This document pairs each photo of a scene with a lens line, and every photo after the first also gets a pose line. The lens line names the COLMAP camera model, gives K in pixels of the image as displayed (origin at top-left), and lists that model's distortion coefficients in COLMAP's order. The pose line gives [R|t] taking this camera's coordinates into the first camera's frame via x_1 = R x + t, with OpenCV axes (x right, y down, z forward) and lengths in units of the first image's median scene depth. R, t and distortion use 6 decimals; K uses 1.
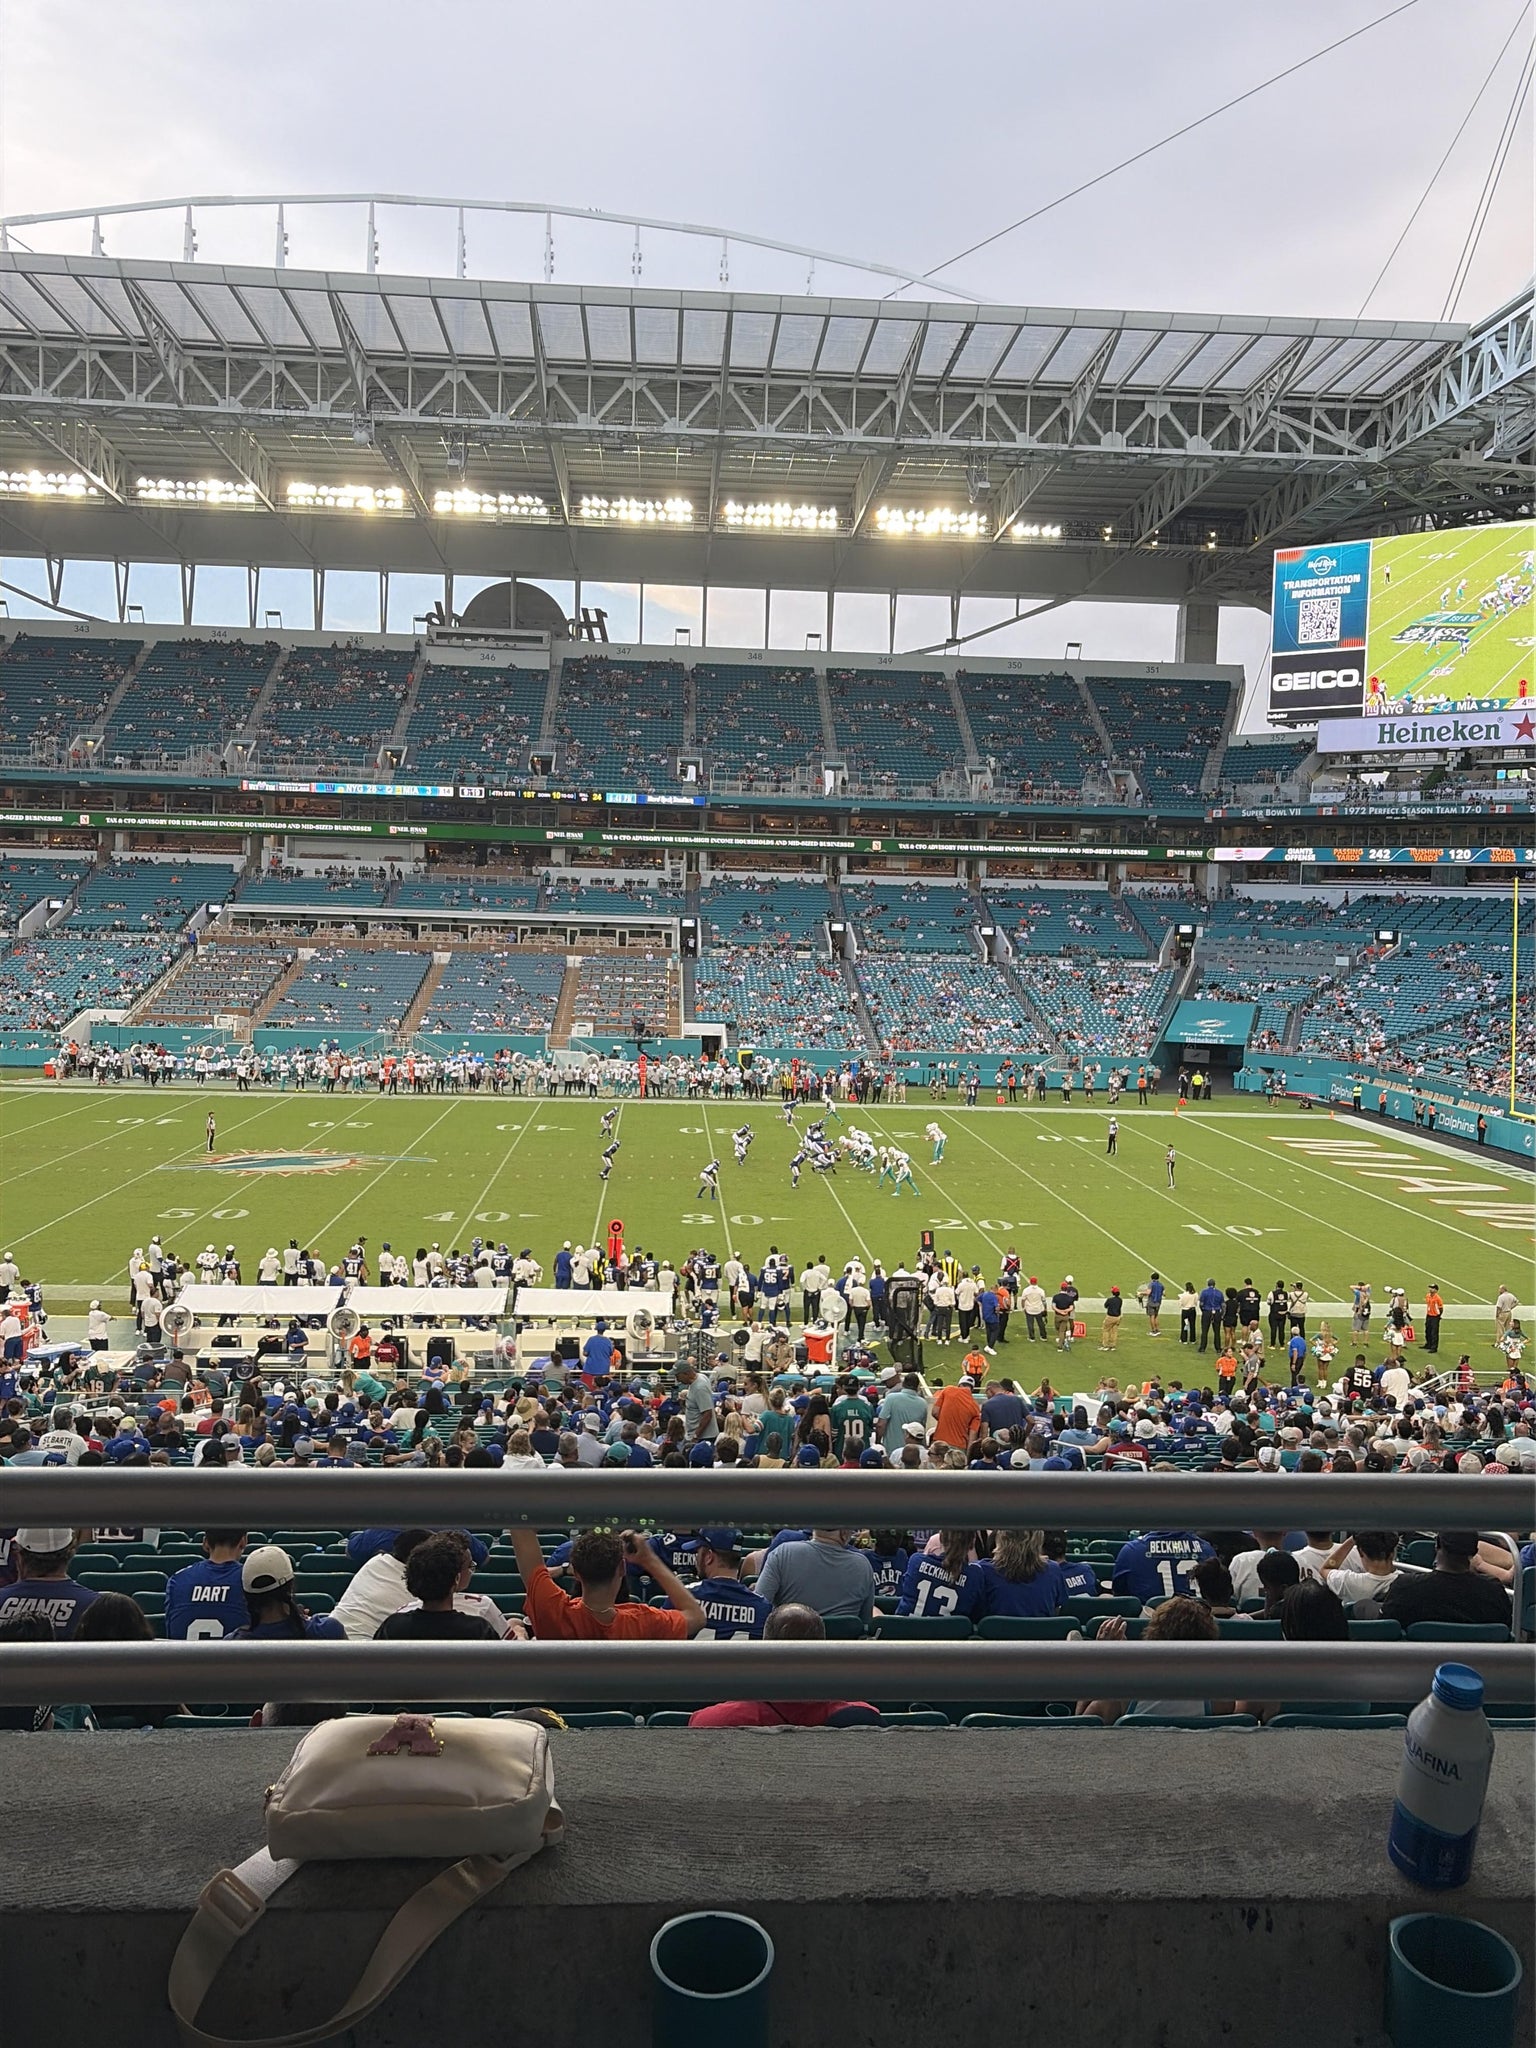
lens RADIAL K [[1761.4, 0, 781.6], [0, 1761.4, 1021.9], [0, 0, 1]] dist [0.006449, 0.006368]
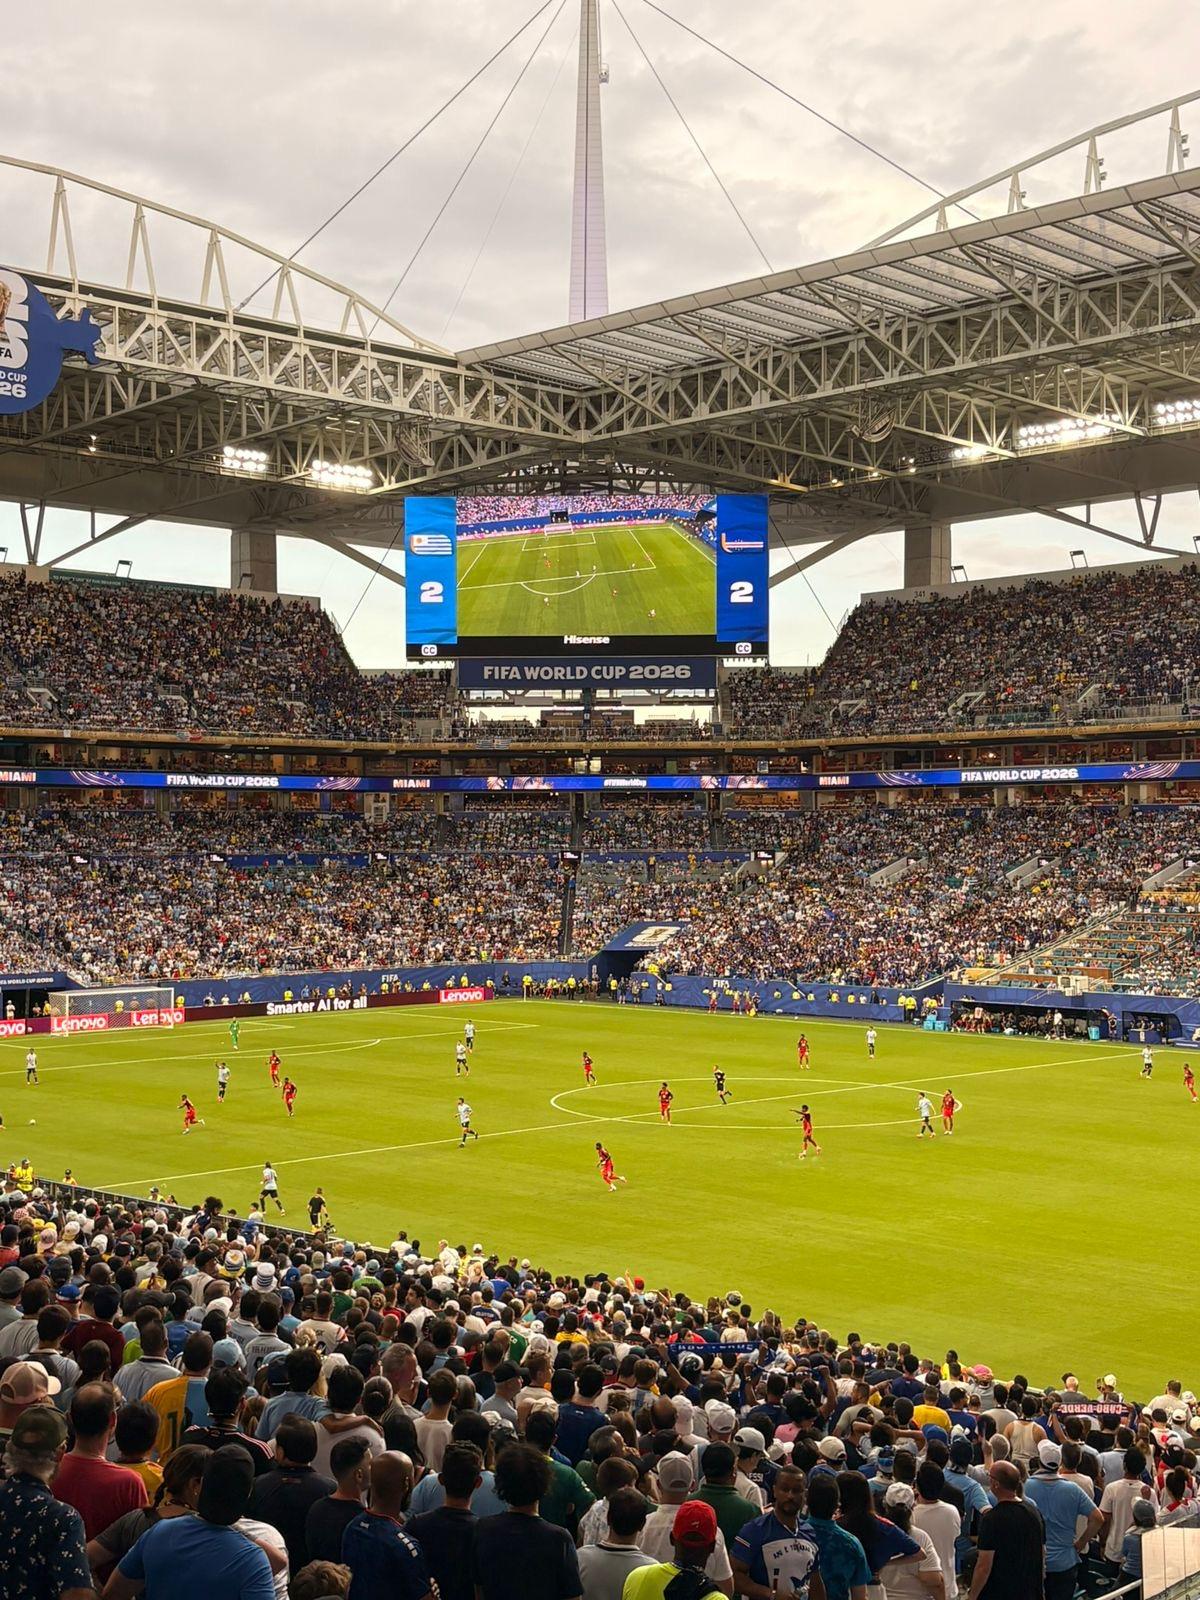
lens RADIAL K [[2182.5, 0, 593.1], [0, 2182.5, 855.4], [0, 0, 1]] dist [0.250760, -0.918908]
pose [[0.647689, -0.027222, -0.761418, 0.329739], [-0.026311, 0.997966, -0.058061, 0.006561], [0.761450, 0.057639, 0.645656, 0.025433]]
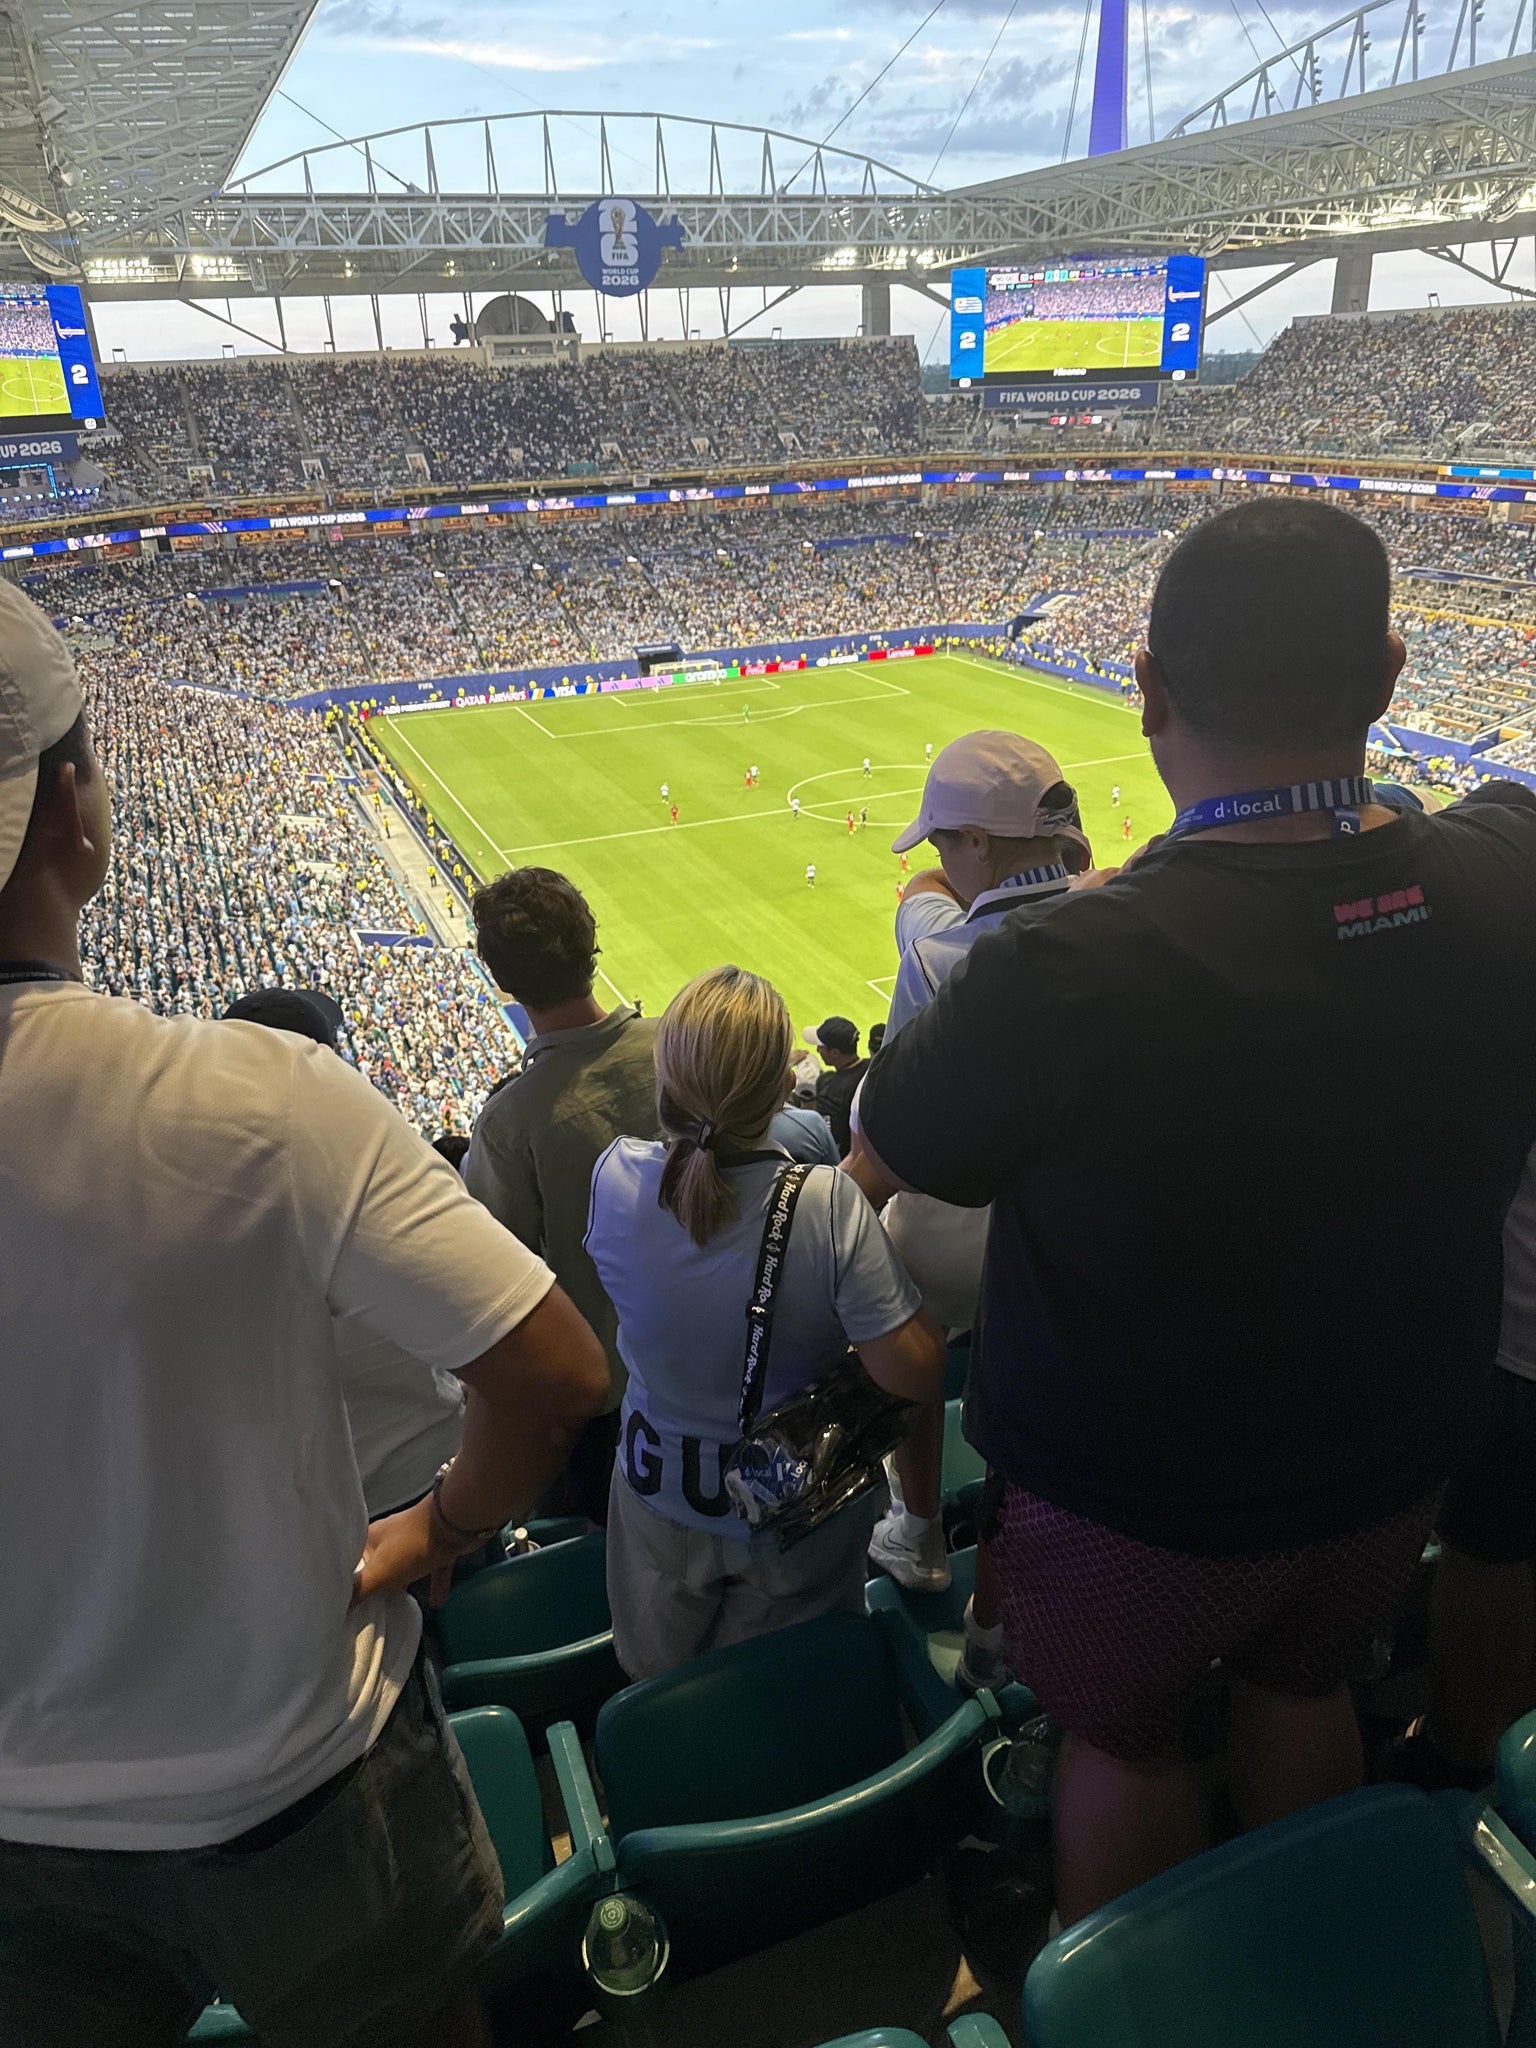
lens RADIAL K [[1469.3, 0, 780.2], [0, 1469.3, 1027.2], [0, 0, 1]] dist [0.002275, -0.004214]
pose [[0.328221, 0.350829, -0.877034, 0.587412], [-0.015206, 0.930313, 0.366451, -0.134285], [0.944478, -0.106941, 0.310683, 0.160751]]
